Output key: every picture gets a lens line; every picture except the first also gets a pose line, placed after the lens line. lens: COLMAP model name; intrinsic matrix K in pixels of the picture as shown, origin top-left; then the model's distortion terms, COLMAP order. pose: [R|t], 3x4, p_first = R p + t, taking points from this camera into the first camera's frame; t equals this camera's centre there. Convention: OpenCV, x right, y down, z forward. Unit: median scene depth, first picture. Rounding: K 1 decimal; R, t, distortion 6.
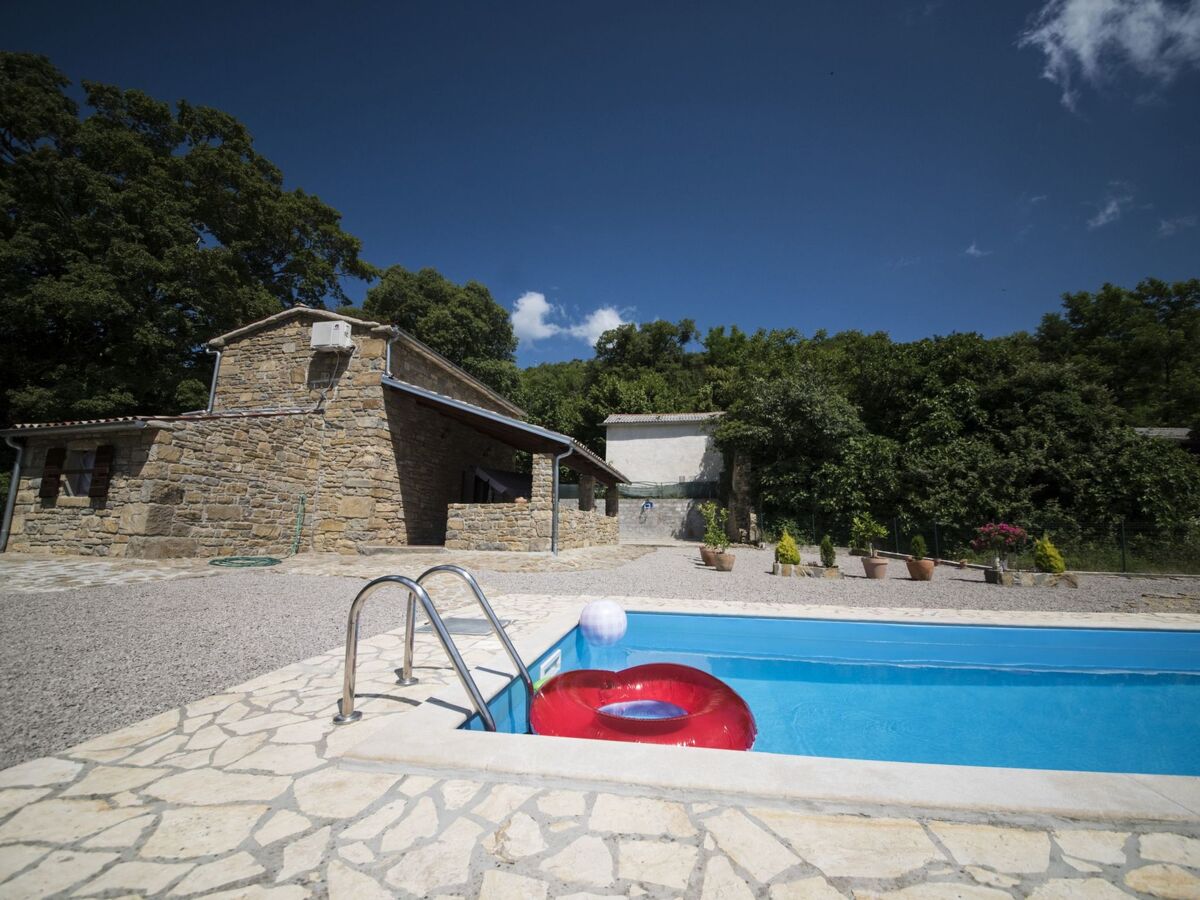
lens RADIAL K [[470.4, 0, 606.5], [0, 470.4, 456.9], [0, 0, 1]] dist [0.017453, -0.019529]
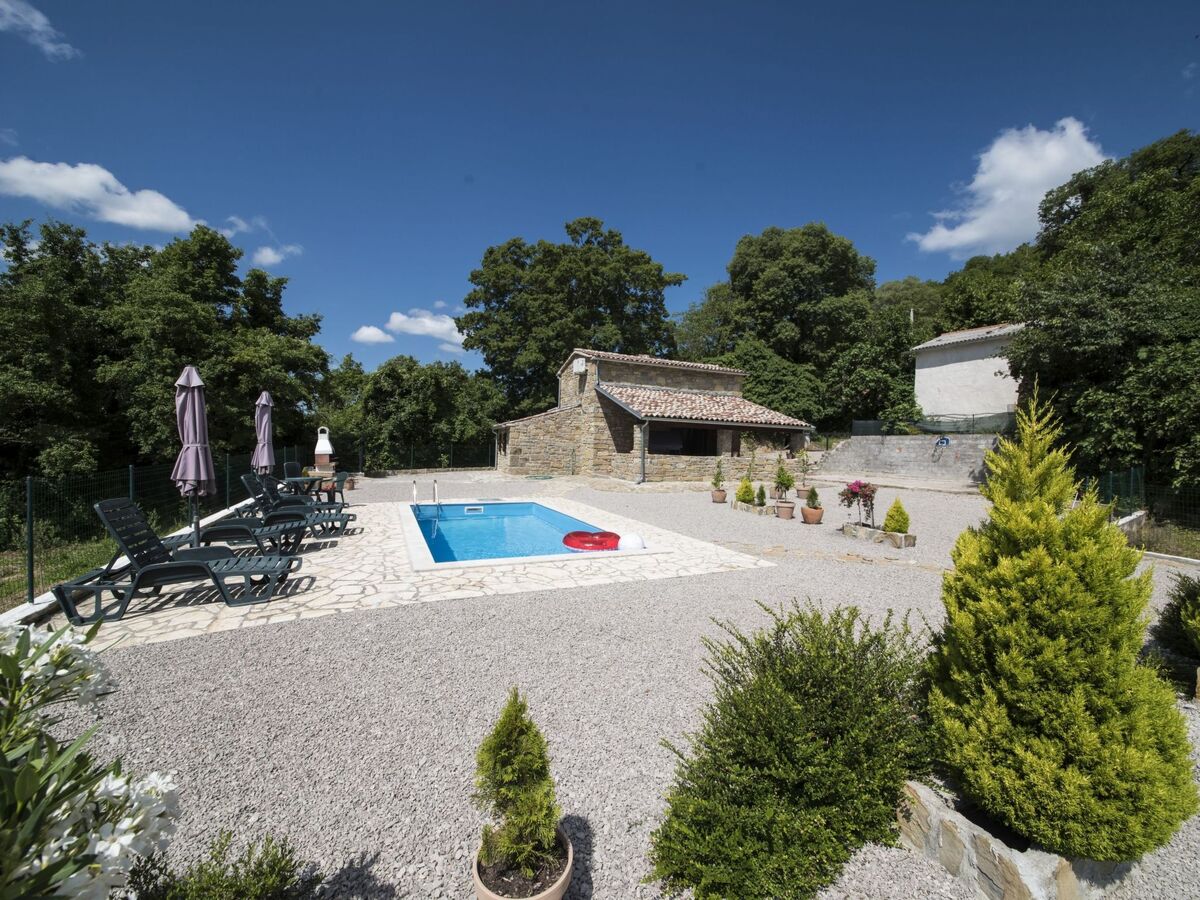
lens RADIAL K [[470.4, 0, 606.5], [0, 470.4, 456.9], [0, 0, 1]] dist [0.017453, -0.019529]
pose [[0.563739, 0.019947, -0.825712, 1.187294], [0.110877, 0.988832, 0.099587, -0.072529], [0.818477, -0.147693, 0.555231, -0.041646]]
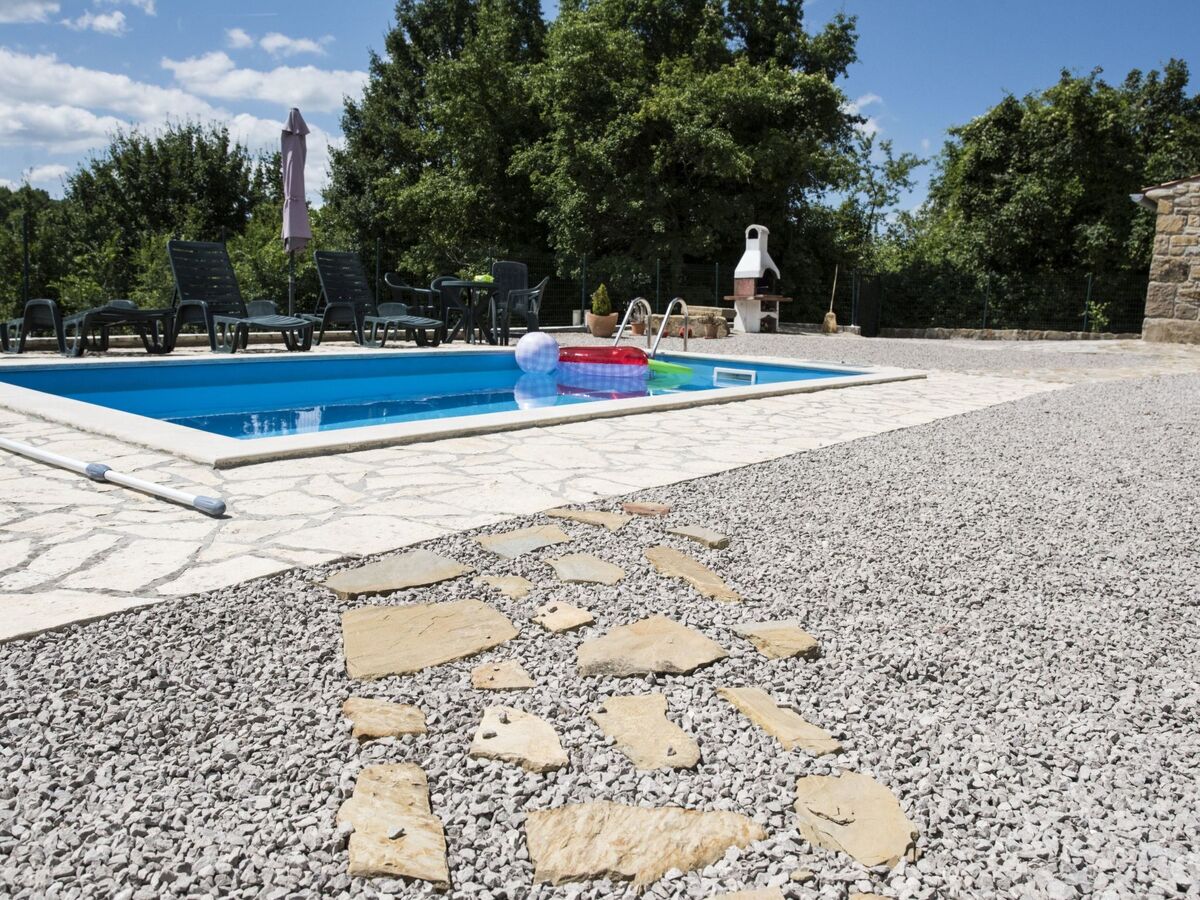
lens RADIAL K [[927.8, 0, 600.0], [0, 927.8, 450.0], [0, 0, 1]] dist [-0.056797, -0.000934]
pose [[-0.481610, 0.113570, -0.868996, 0.853876], [0.094720, 0.992505, 0.077216, 0.140174], [0.871252, -0.045124, -0.488758, 0.685441]]
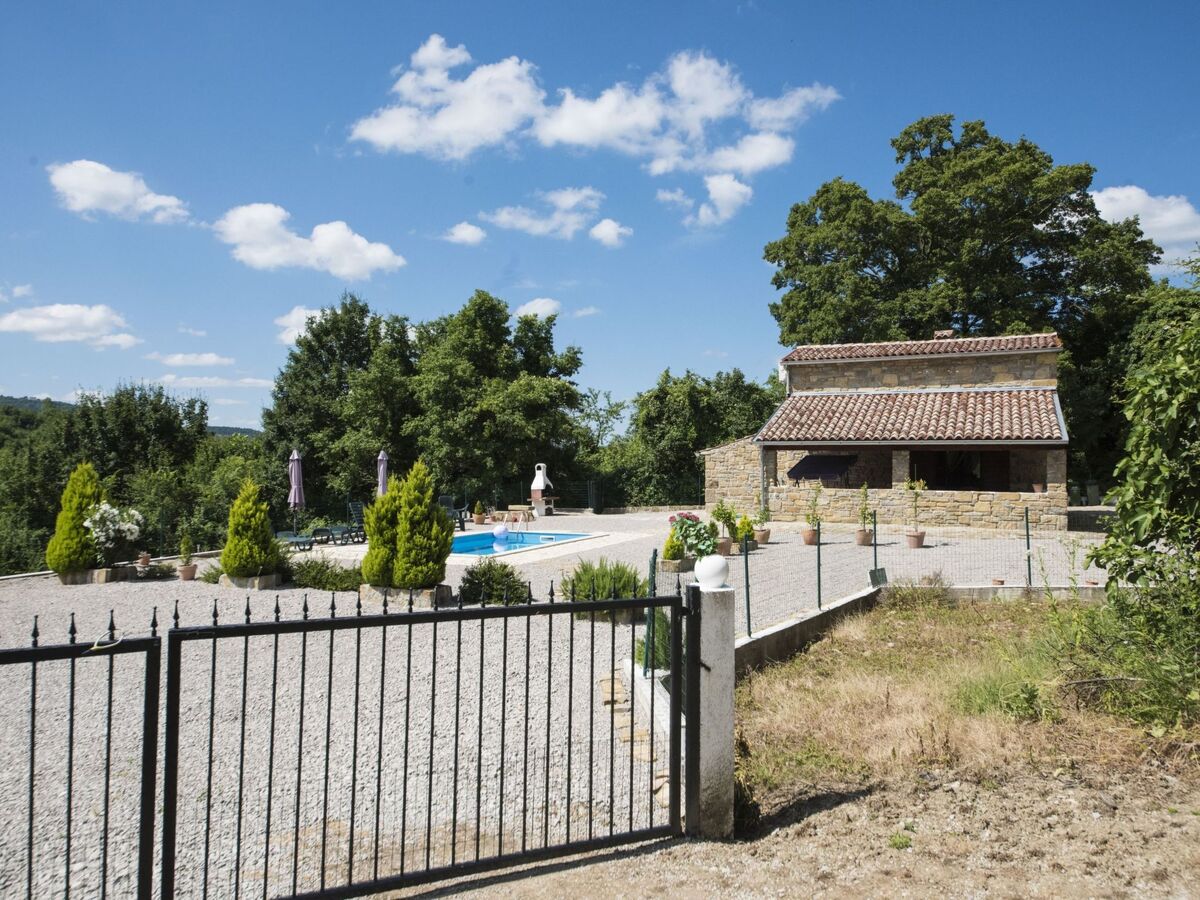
lens RADIAL K [[866.9, 0, 600.0], [0, 866.9, 450.0], [0, 0, 1]] dist [0.044410, 0.000658]
pose [[-0.234345, -0.029485, -0.971706, 2.413038], [0.152318, 0.986081, -0.066655, 0.087093], [0.960147, -0.163629, -0.226592, 1.117087]]
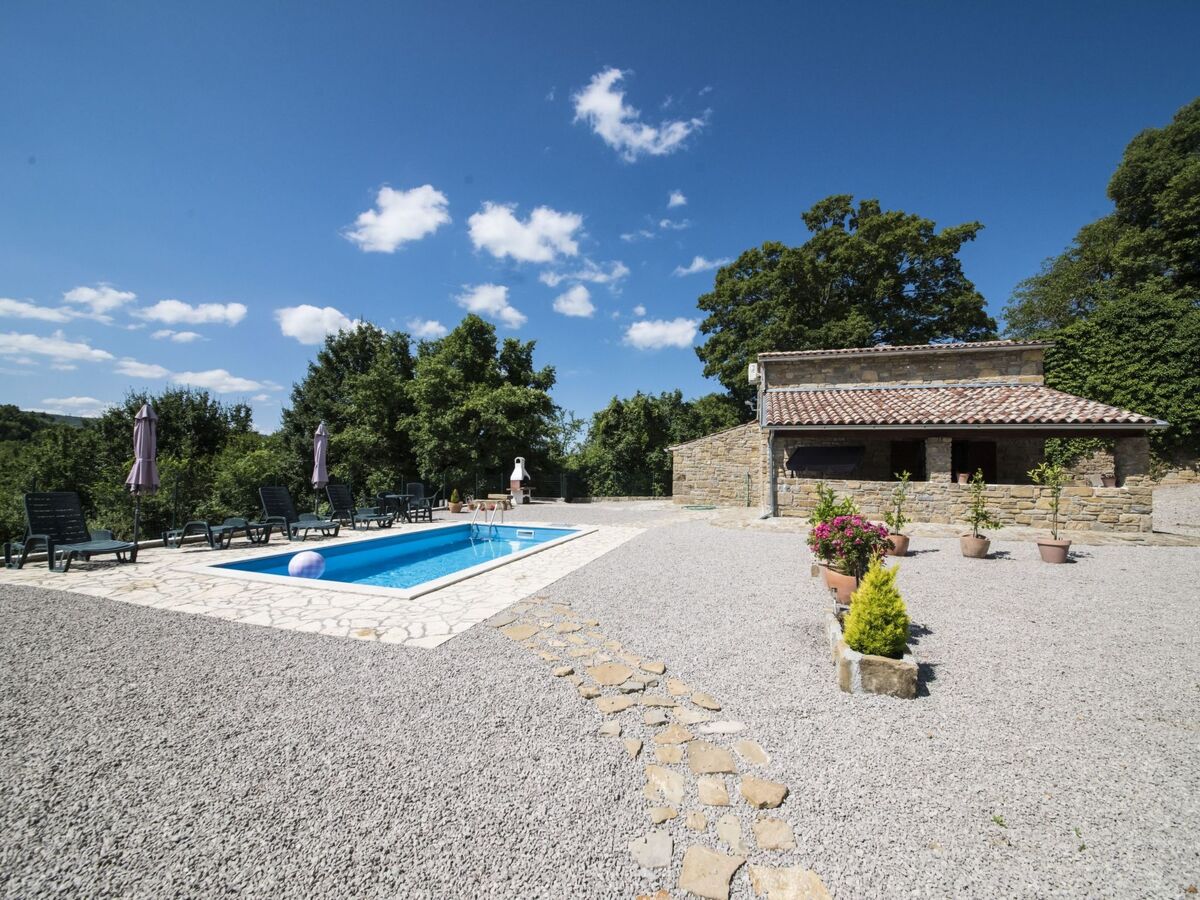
lens RADIAL K [[470.4, 0, 606.5], [0, 470.4, 456.9], [0, 0, 1]] dist [0.017453, -0.019529]
pose [[-0.122603, -0.051578, -0.991115, 1.138348], [0.137276, 0.988168, -0.068406, 0.069659], [0.982916, -0.144443, -0.114072, 0.716989]]
